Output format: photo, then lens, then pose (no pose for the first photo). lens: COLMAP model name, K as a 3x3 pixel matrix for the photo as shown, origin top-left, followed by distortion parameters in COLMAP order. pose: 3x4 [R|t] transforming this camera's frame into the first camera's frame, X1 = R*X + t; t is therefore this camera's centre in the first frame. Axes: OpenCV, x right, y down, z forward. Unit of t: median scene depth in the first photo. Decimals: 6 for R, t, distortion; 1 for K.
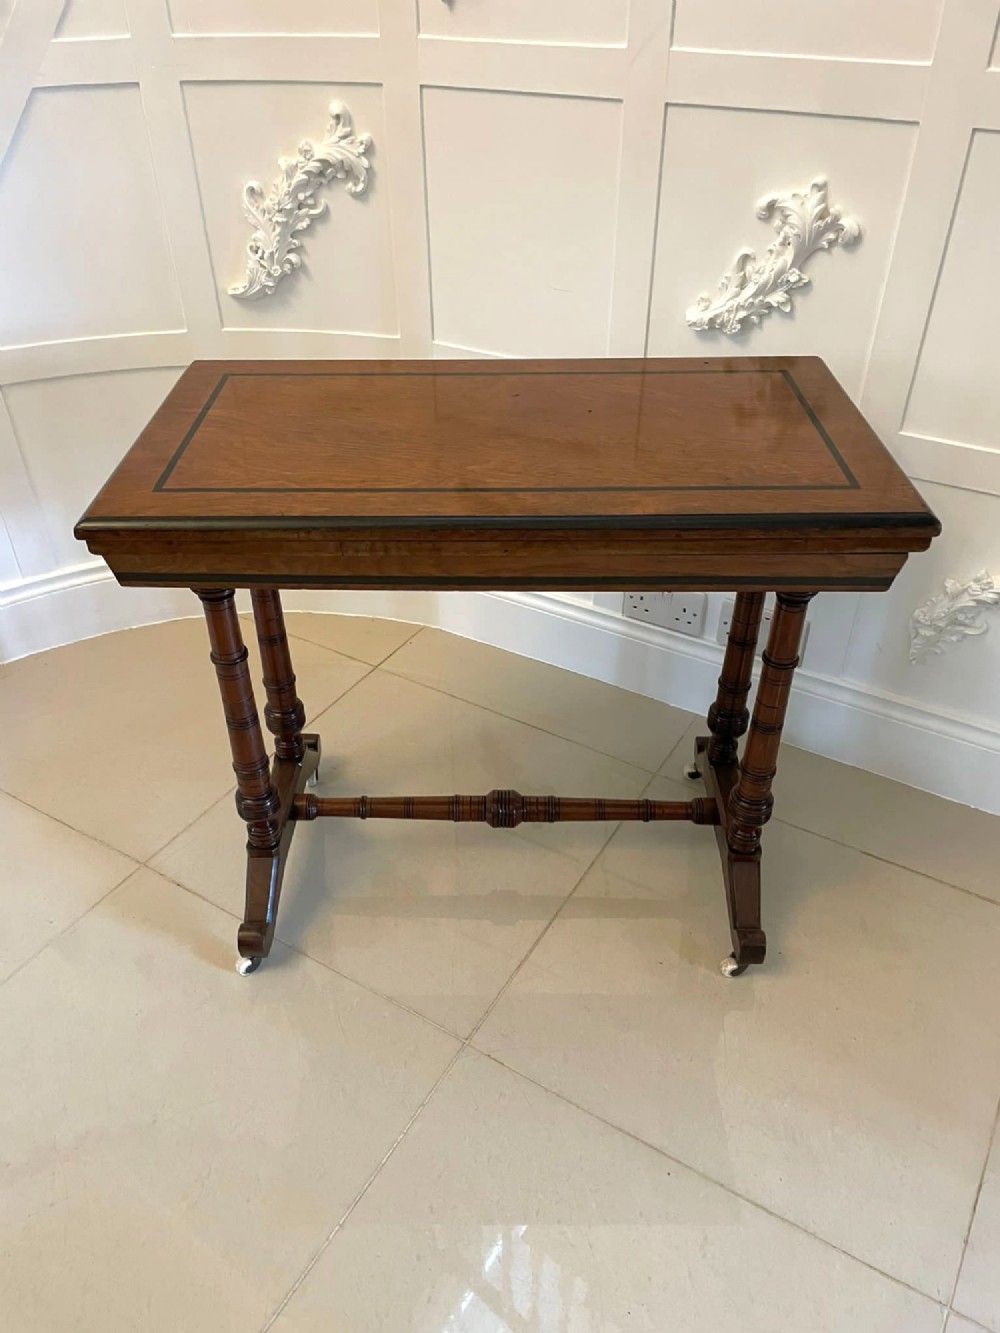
lens RADIAL K [[991.6, 0, 504.2], [0, 991.6, 659.7], [0, 0, 1]] dist [0.071511, -0.102486]
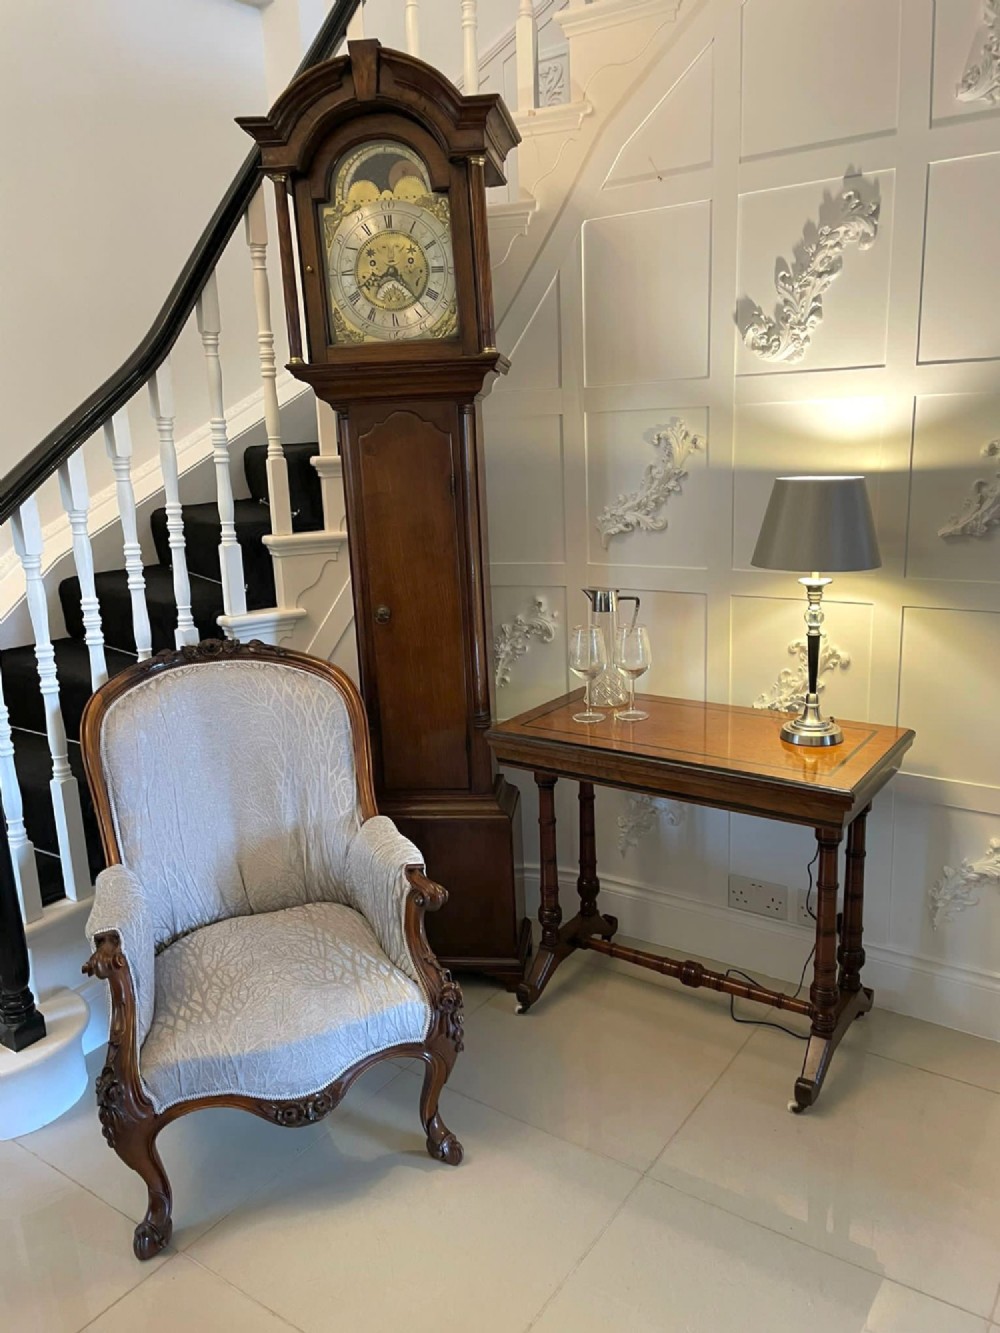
lens RADIAL K [[991.6, 0, 504.2], [0, 991.6, 659.7], [0, 0, 1]] dist [0.071511, -0.102486]
pose [[0.996291, -0.024534, -0.082479, -0.100187], [-0.008093, 0.927531, -0.373658, 0.224843], [0.085669, 0.372939, 0.923892, -0.642263]]
